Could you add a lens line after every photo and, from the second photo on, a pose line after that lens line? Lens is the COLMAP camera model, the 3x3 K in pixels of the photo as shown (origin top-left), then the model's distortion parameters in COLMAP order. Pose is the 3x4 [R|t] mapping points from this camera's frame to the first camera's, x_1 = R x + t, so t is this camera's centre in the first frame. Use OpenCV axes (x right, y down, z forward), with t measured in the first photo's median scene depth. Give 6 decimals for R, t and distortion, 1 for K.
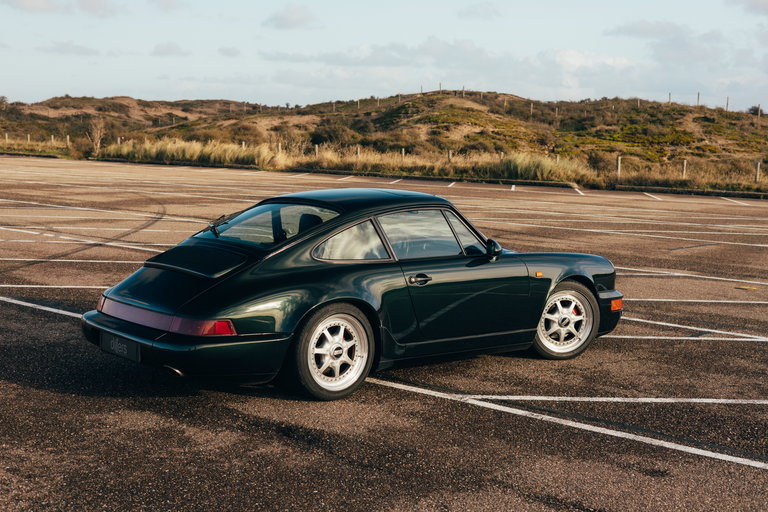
lens RADIAL K [[1068.5, 0, 384.0], [0, 1068.5, 256.0], [0, 0, 1]] dist [0.010668, 0.032509]
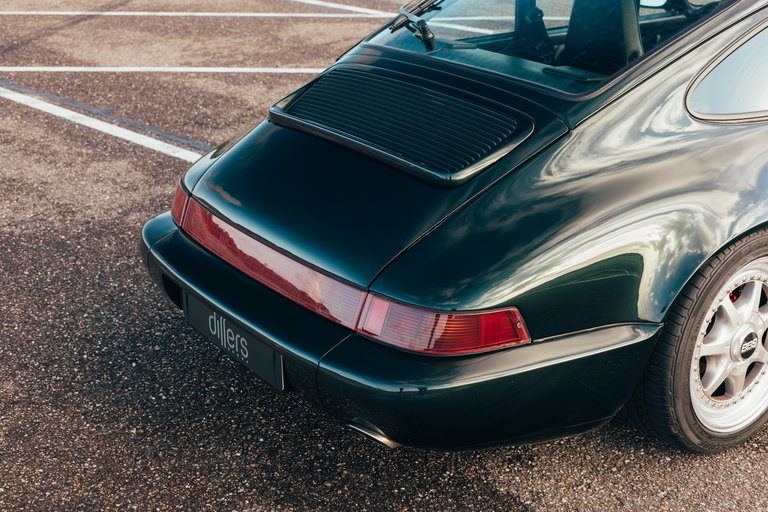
lens RADIAL K [[1075.7, 0, 384.0], [0, 1075.7, 256.0], [0, 0, 1]] dist [0.007521, 0.024050]
pose [[0.997091, 0.002136, -0.076185, -0.023687], [0.018432, 0.963177, 0.268236, -0.009078], [0.073952, -0.268860, 0.960336, 0.092901]]
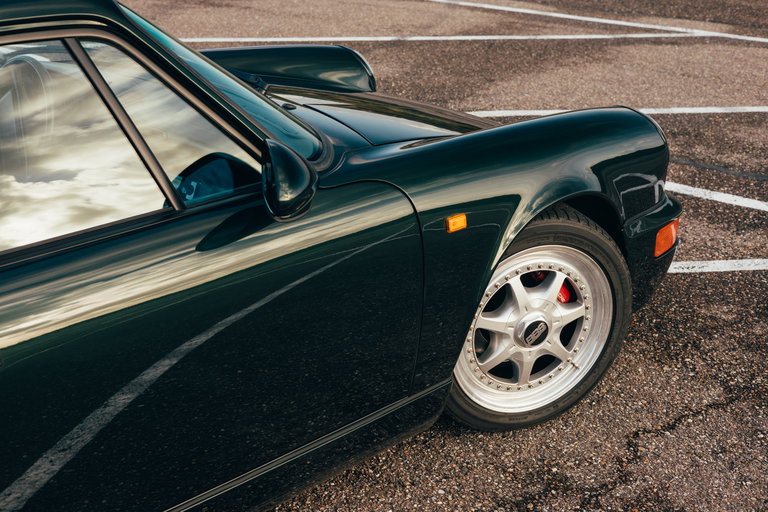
lens RADIAL K [[1075.7, 0, 384.0], [0, 1075.7, 256.0], [0, 0, 1]] dist [0.007521, 0.024050]
pose [[0.997938, -0.034907, 0.053866, 0.019789], [0.018733, 0.961048, 0.275746, -0.010855], [-0.061393, -0.274168, 0.959720, 0.129632]]
